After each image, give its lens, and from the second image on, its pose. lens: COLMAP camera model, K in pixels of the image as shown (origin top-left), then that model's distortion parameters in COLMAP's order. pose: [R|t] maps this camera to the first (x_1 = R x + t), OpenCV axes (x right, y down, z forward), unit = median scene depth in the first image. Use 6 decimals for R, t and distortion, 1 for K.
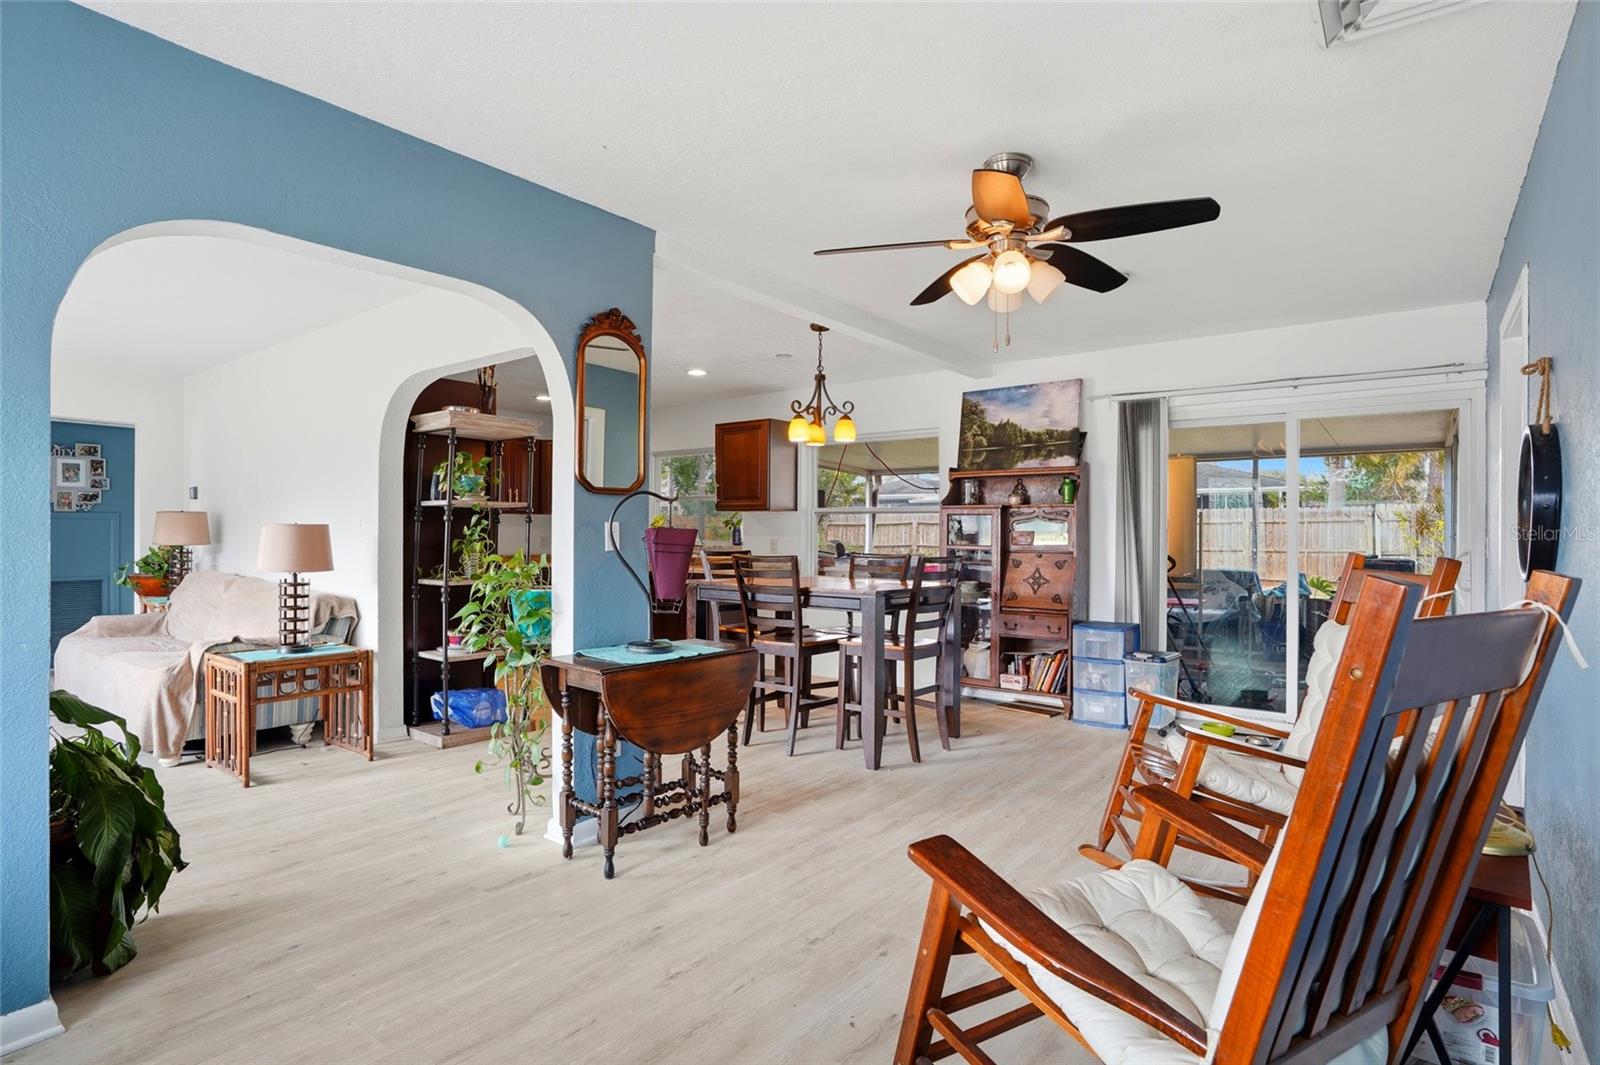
lens RADIAL K [[832.2, 0, 800.0], [0, 832.2, 532.5], [0, 0, 1]] dist [0.000849, 0.000431]
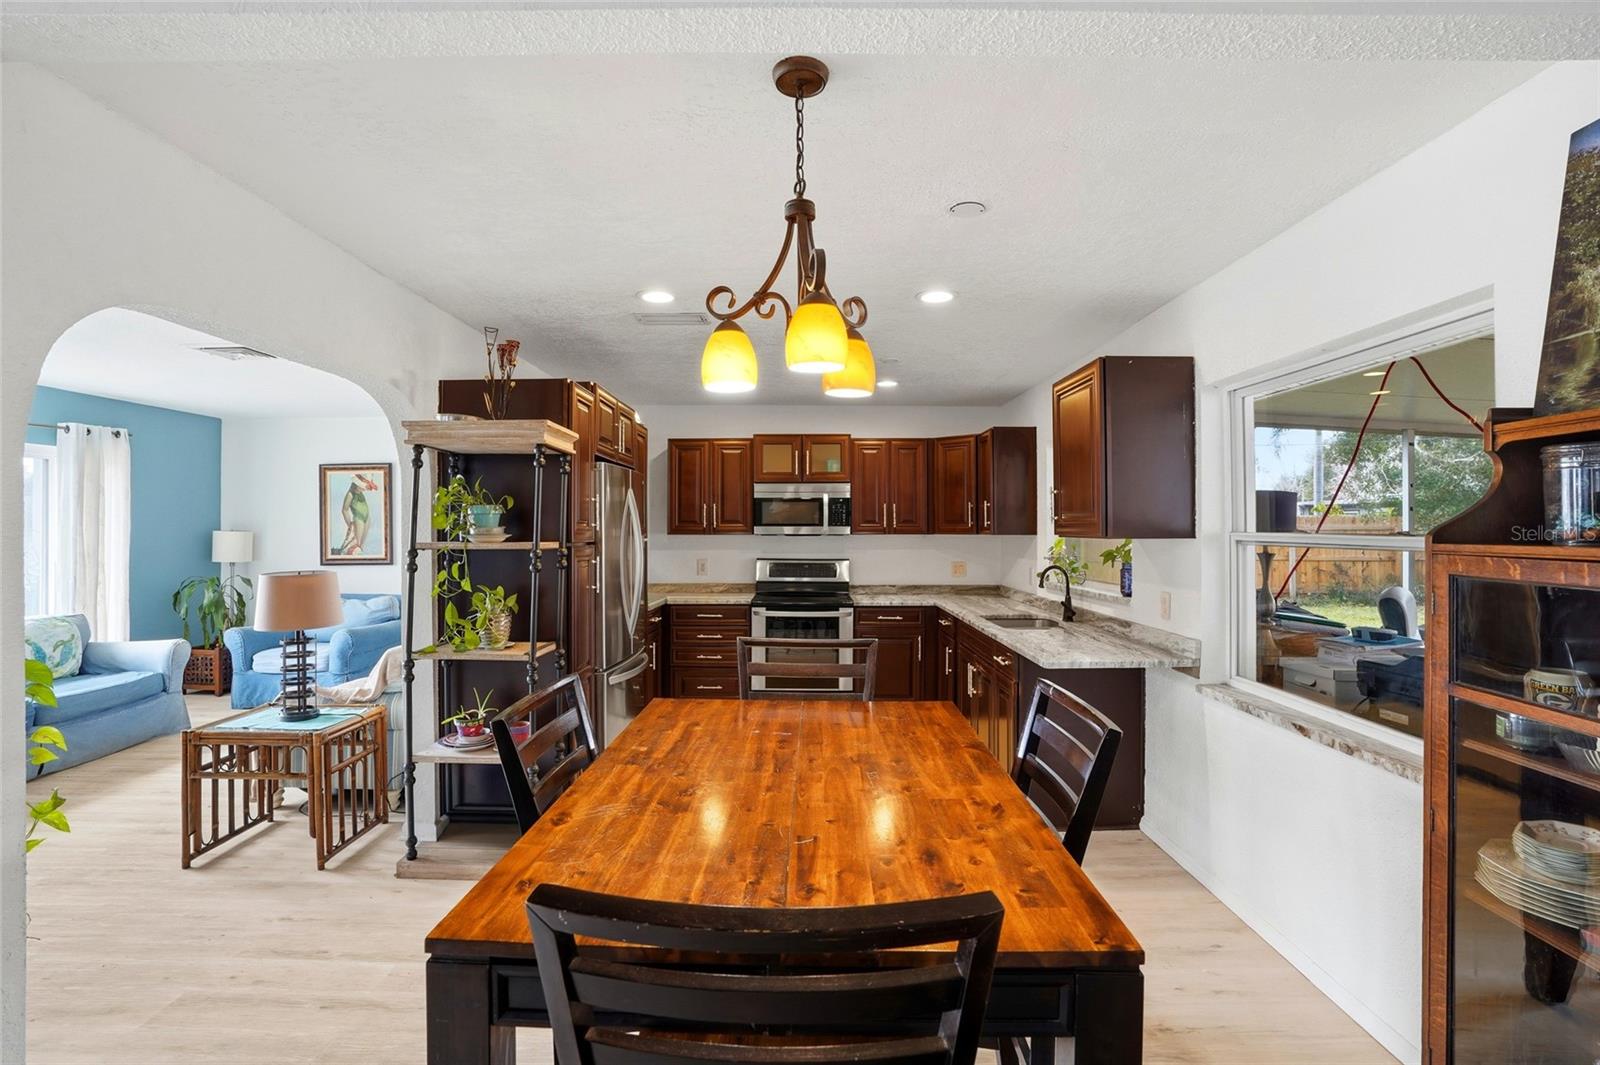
lens RADIAL K [[750.1, 0, 801.8], [0, 750.1, 527.3], [0, 0, 1]] dist [-0.063822, 0.022633]
pose [[0.604780, -0.008192, -0.796350, 0.281211], [0.007589, 0.999961, -0.004523, -0.044859], [0.796356, -0.003308, 0.604819, 0.795802]]
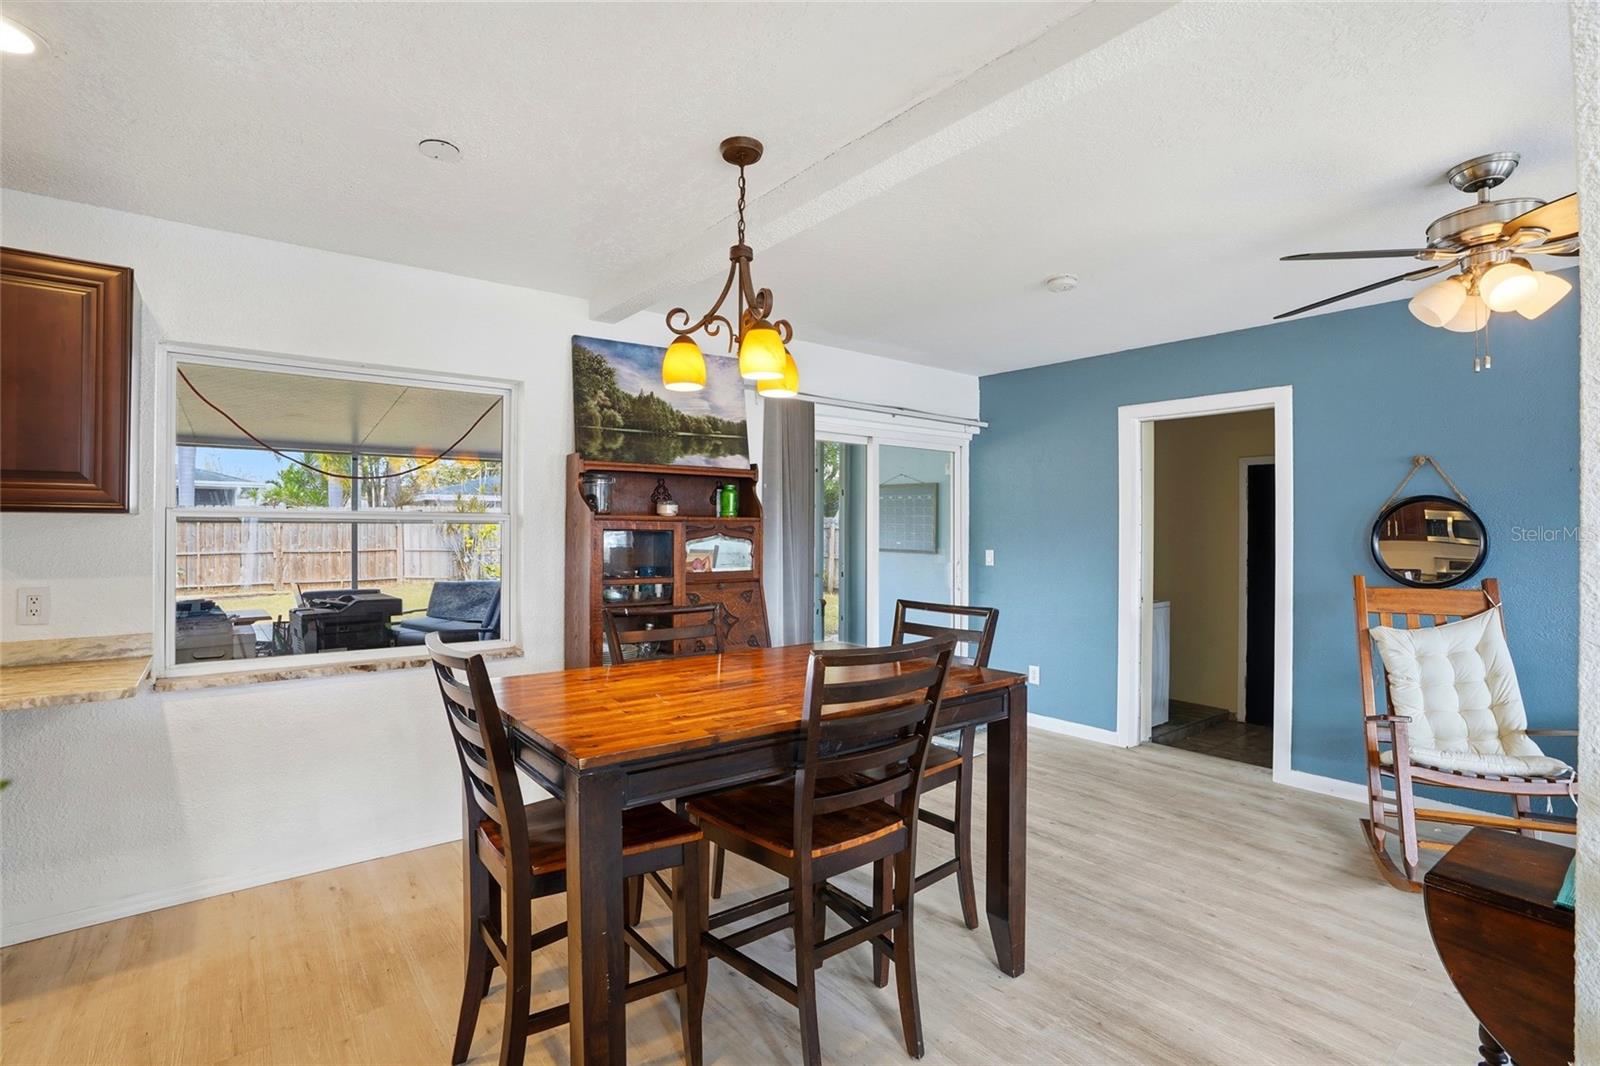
lens RADIAL K [[750.1, 0, 801.8], [0, 750.1, 527.8], [0, 0, 1]] dist [-0.063822, 0.022633]
pose [[0.241321, 0.000051, 0.970445, -0.380713], [-0.002445, 0.999997, 0.000556, -0.027482], [-0.970442, -0.002507, 0.241321, 0.853922]]
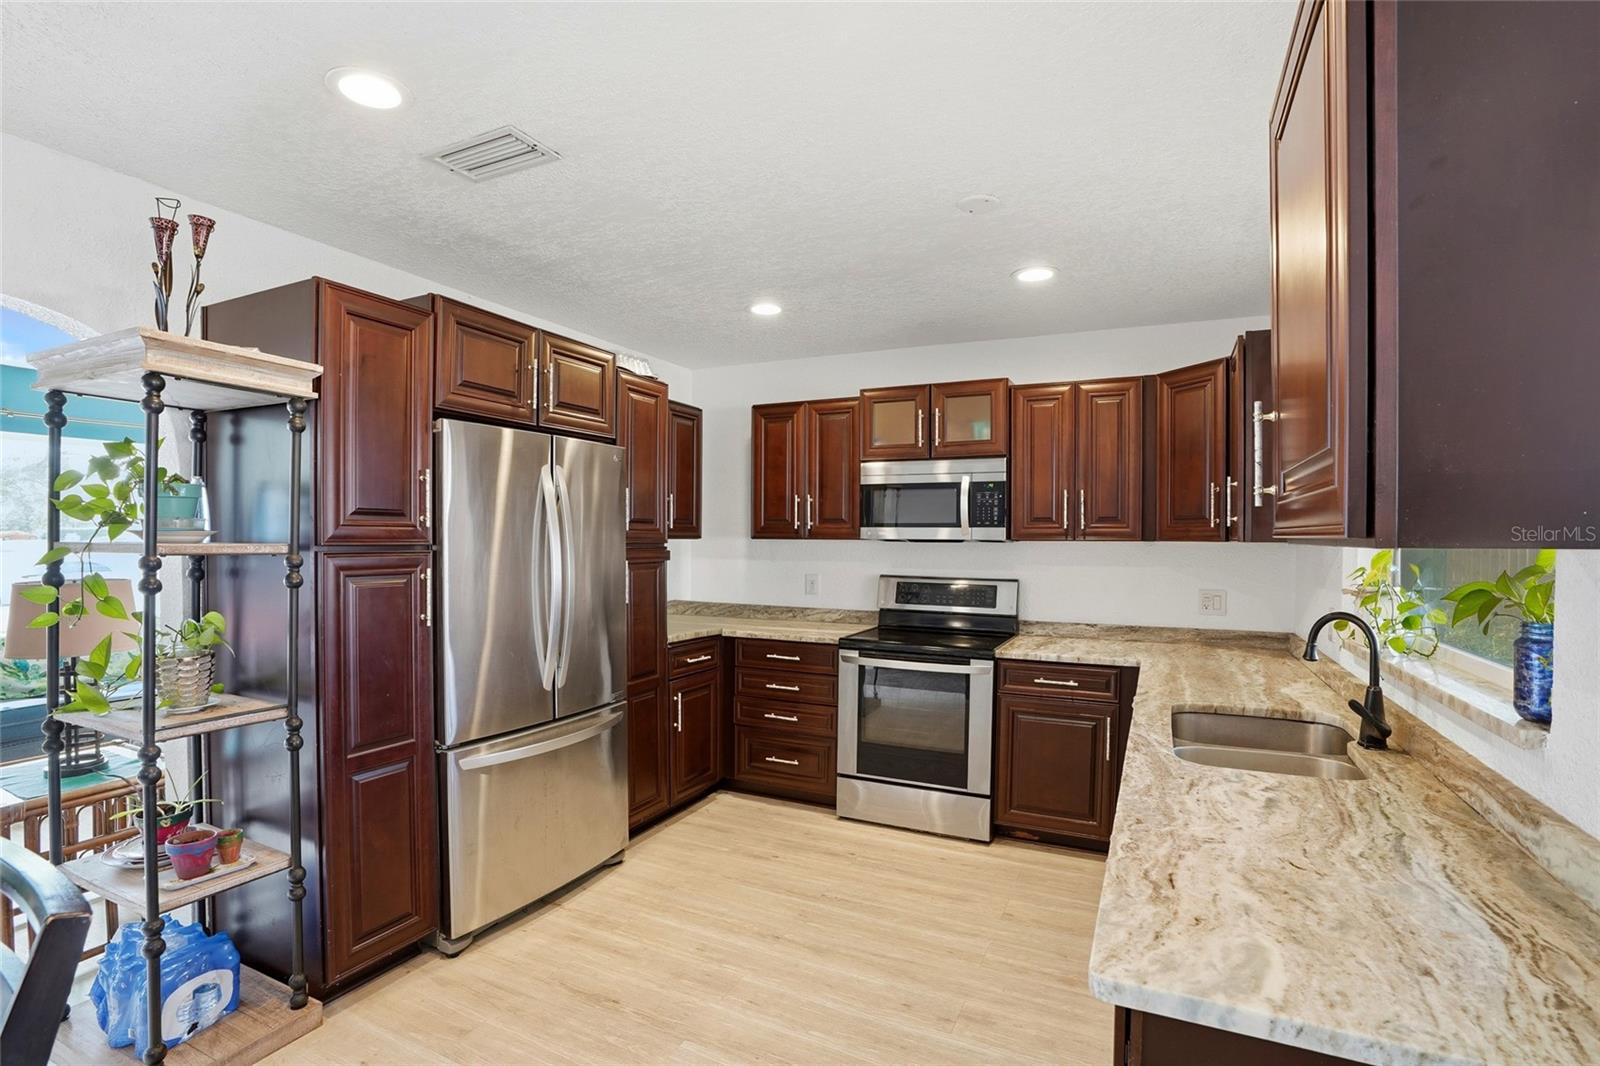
lens RADIAL K [[754.3, 0, 806.1], [0, 754.3, 548.8], [0, 0, 1]] dist [-0.058805, 0.001222]
pose [[0.209064, 0.010306, -0.977848, 0.064319], [0.001024, 0.999942, 0.010757, -0.038218], [0.977901, -0.003250, 0.209042, 1.219400]]
